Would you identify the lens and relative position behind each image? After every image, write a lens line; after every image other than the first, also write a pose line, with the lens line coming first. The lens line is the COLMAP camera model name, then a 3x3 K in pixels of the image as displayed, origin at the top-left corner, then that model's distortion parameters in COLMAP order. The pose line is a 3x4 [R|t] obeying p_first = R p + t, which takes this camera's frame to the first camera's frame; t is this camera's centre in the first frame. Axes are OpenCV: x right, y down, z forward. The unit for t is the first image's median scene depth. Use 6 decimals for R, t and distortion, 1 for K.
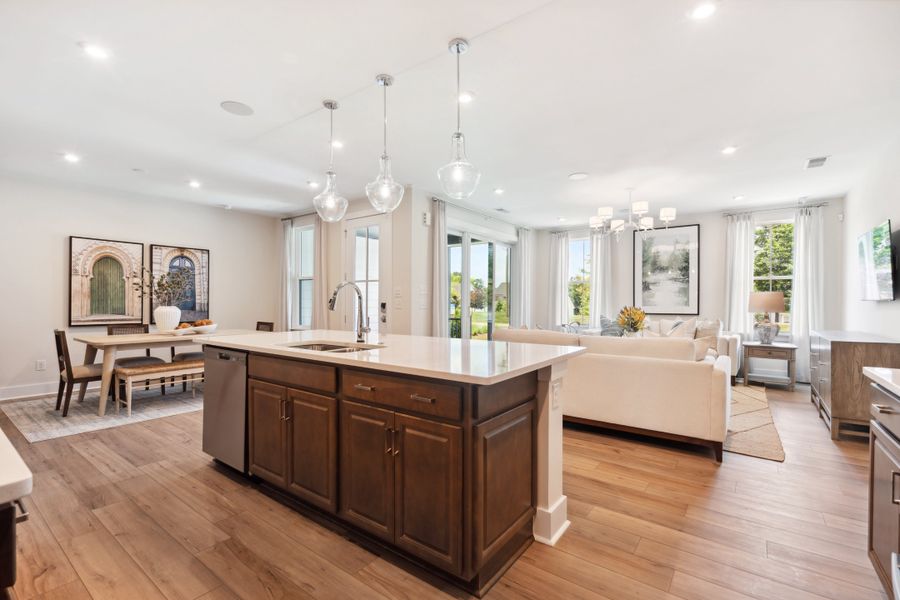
lens RADIAL K [[414.8, 0, 450.0], [0, 414.8, 300.0], [0, 0, 1]] dist [-0.000905, 0.000022]
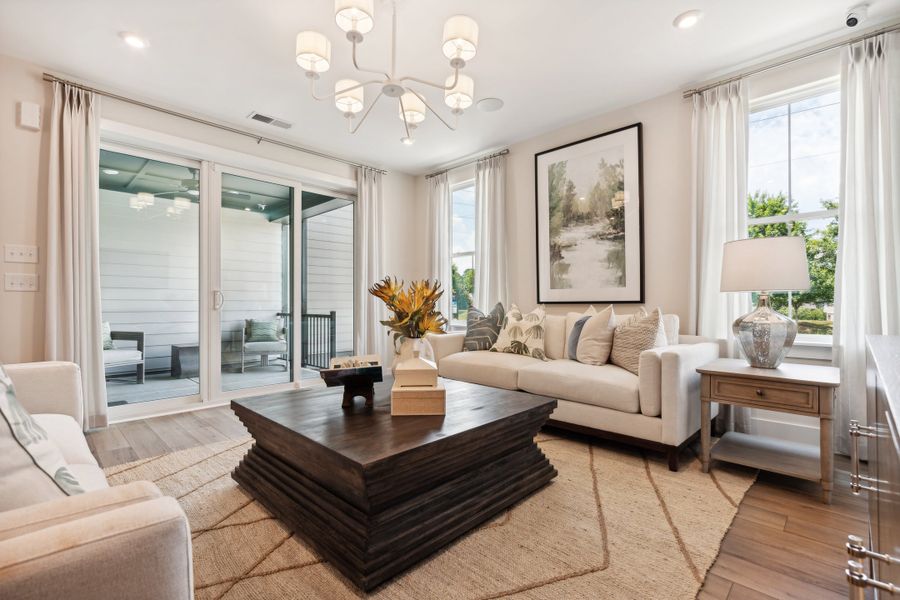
lens RADIAL K [[407.8, 0, 450.0], [0, 407.8, 300.0], [0, 0, 1]] dist [-0.002653, -0.000303]
pose [[0.991517, -0.010864, -0.129520, 0.477595], [0.011144, 0.999937, 0.001437, 0.032937], [0.129496, -0.002868, 0.991576, 0.525092]]
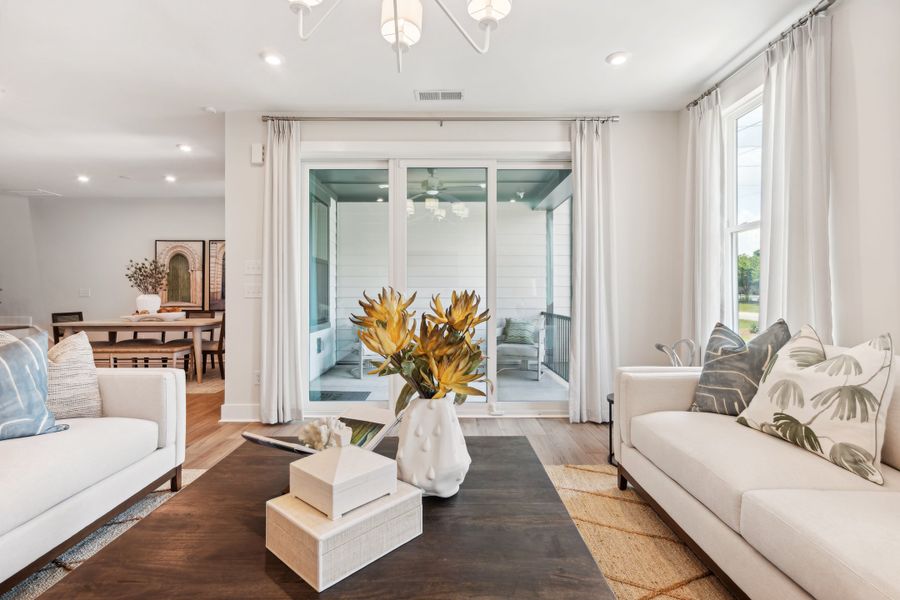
lens RADIAL K [[435.5, 0, 448.6], [0, 435.5, 289.7], [0, 0, 1]] dist [0.000411, 0.000149]
pose [[0.597242, -0.012080, -0.801970, 0.584672], [0.011325, 0.999914, -0.006628, 0.014657], [0.801981, -0.005124, 0.597327, 0.769451]]
